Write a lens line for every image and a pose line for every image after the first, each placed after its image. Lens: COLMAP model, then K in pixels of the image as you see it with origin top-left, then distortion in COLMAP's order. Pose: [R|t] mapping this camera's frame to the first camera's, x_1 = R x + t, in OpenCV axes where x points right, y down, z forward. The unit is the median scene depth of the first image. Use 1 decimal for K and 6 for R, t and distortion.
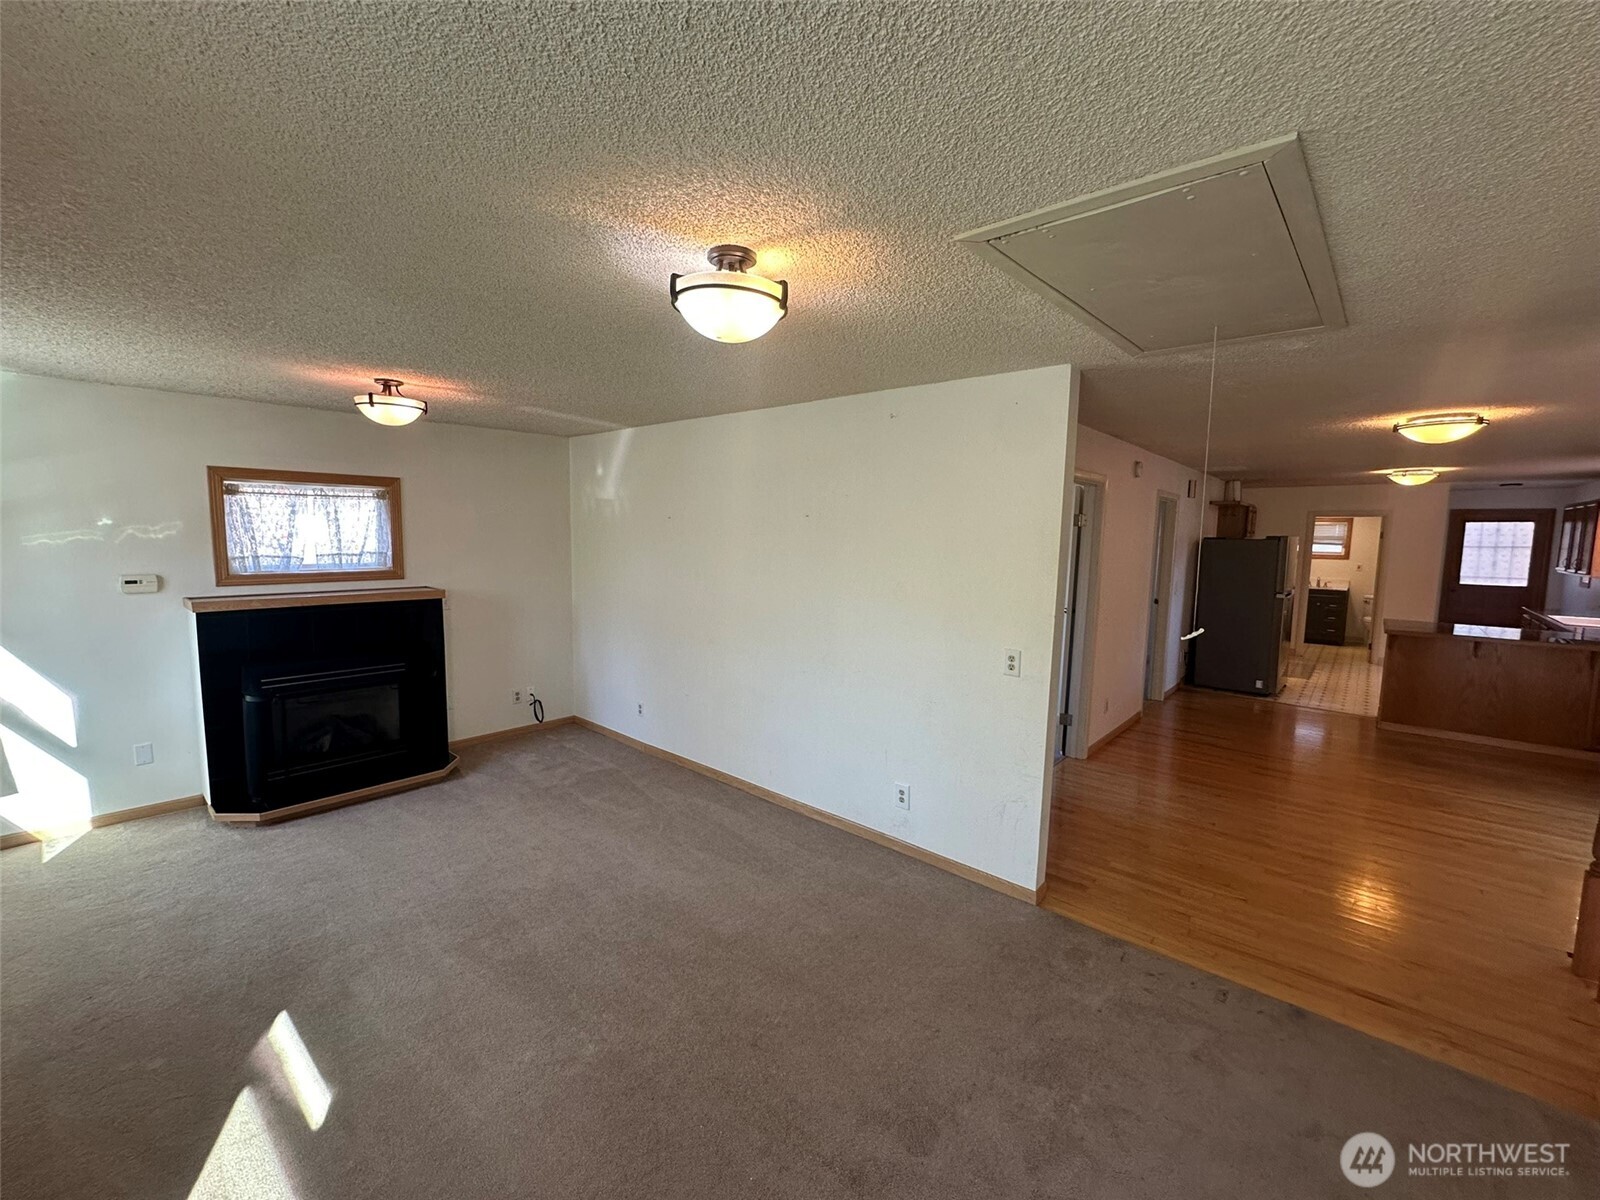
lens RADIAL K [[647.3, 0, 809.5], [0, 647.3, 599.7], [0, 0, 1]] dist [-0.001886, 0.000361]
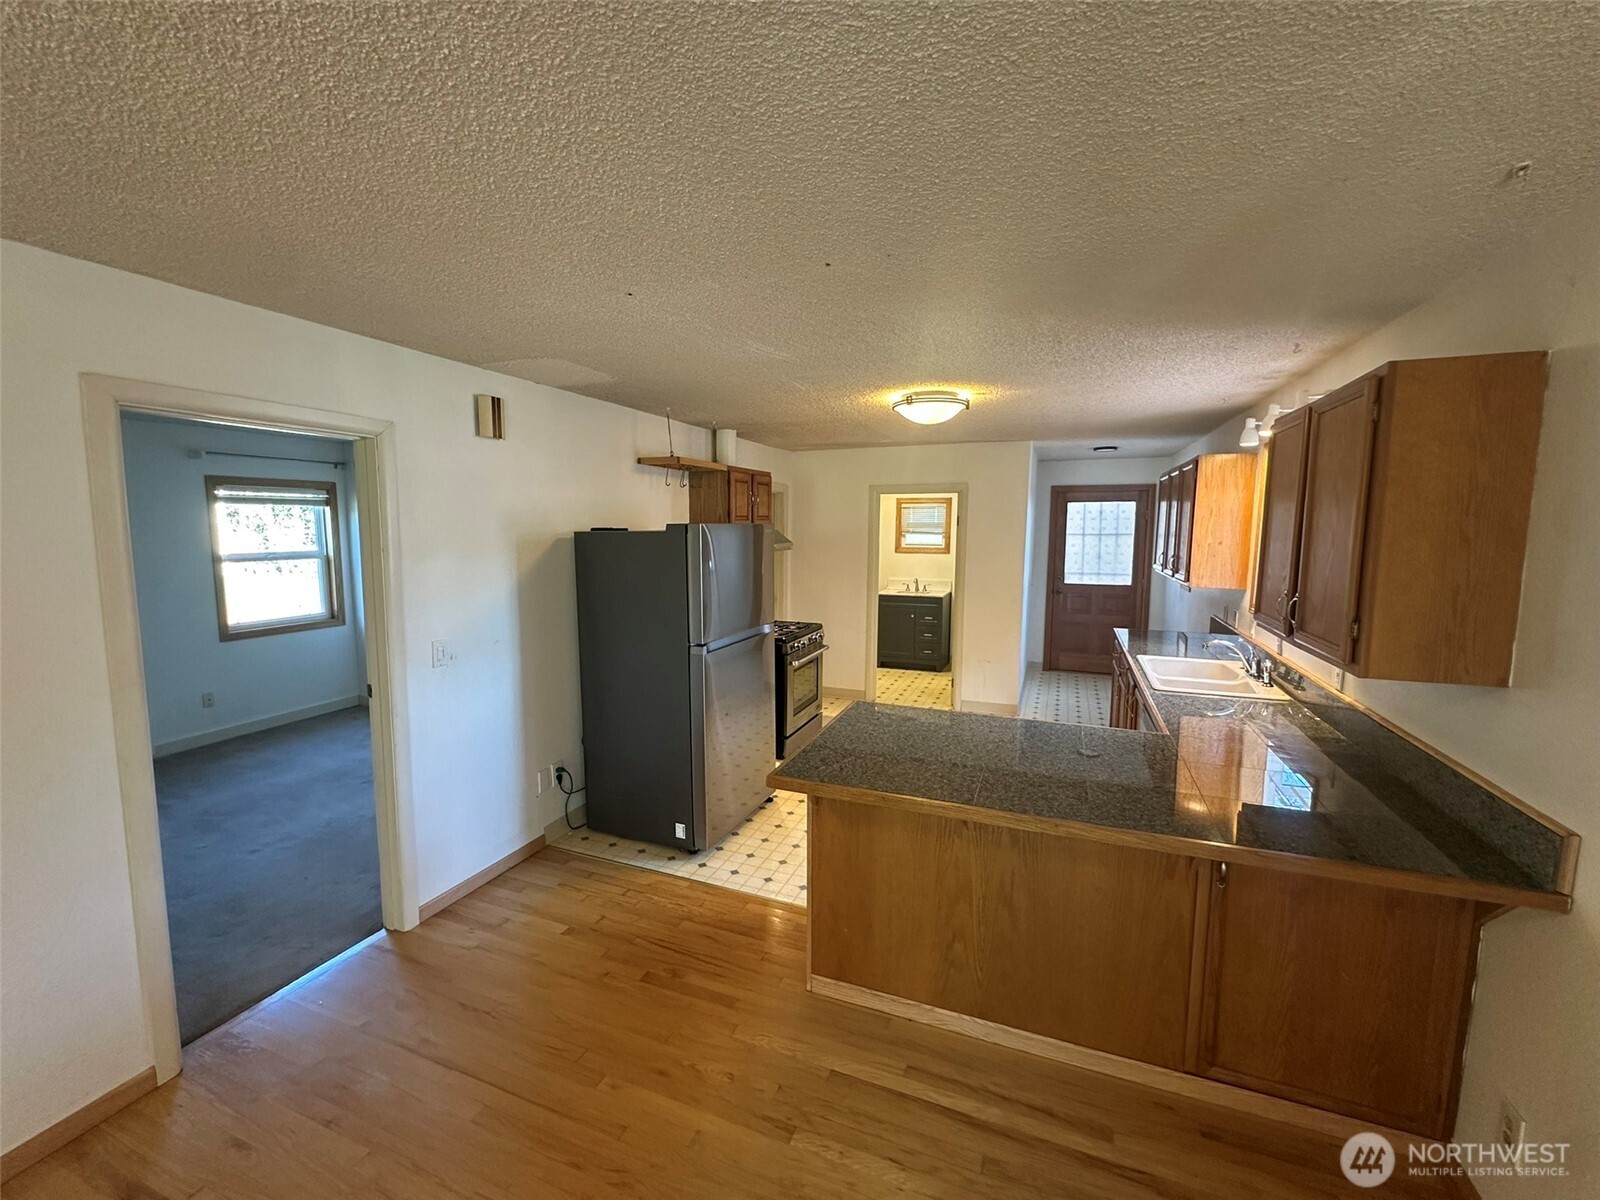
lens RADIAL K [[647.3, 0, 804.8], [0, 647.3, 599.7], [0, 0, 1]] dist [-0.001886, 0.000361]
pose [[0.943485, -0.048760, 0.327810, 0.479657], [0.043348, 0.998776, 0.023800, -0.037857], [-0.328569, -0.008245, 0.944444, 0.390802]]
